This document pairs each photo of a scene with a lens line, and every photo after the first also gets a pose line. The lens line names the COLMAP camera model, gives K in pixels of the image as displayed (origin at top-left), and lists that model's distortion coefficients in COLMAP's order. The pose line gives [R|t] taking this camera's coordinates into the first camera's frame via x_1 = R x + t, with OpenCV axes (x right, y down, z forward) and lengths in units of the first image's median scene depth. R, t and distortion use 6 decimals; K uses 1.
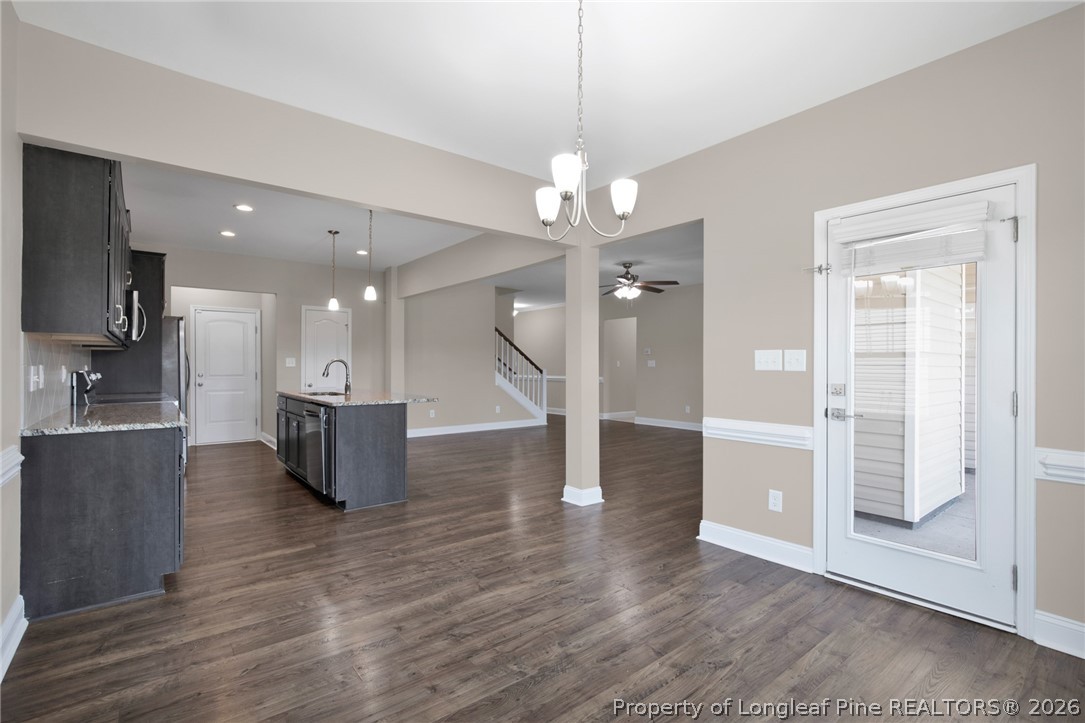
lens RADIAL K [[505.1, 0, 543.0], [0, 505.1, 370.3], [0, 0, 1]] dist [-0.014003, 0.000794]
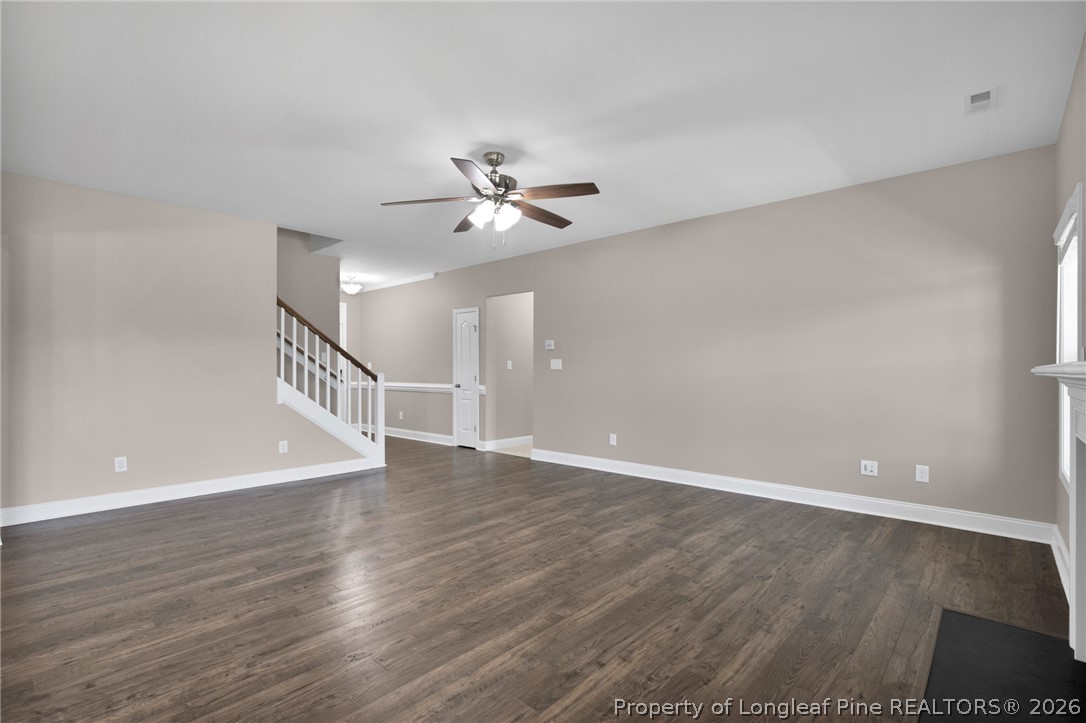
lens RADIAL K [[505.6, 0, 539.4], [0, 505.6, 367.8], [0, 0, 1]] dist [-0.014003, 0.000794]
pose [[0.989498, -0.002442, 0.144527, 0.142035], [0.003916, 0.999943, -0.009919, -0.003701], [-0.144494, 0.010381, 0.989451, 0.525403]]
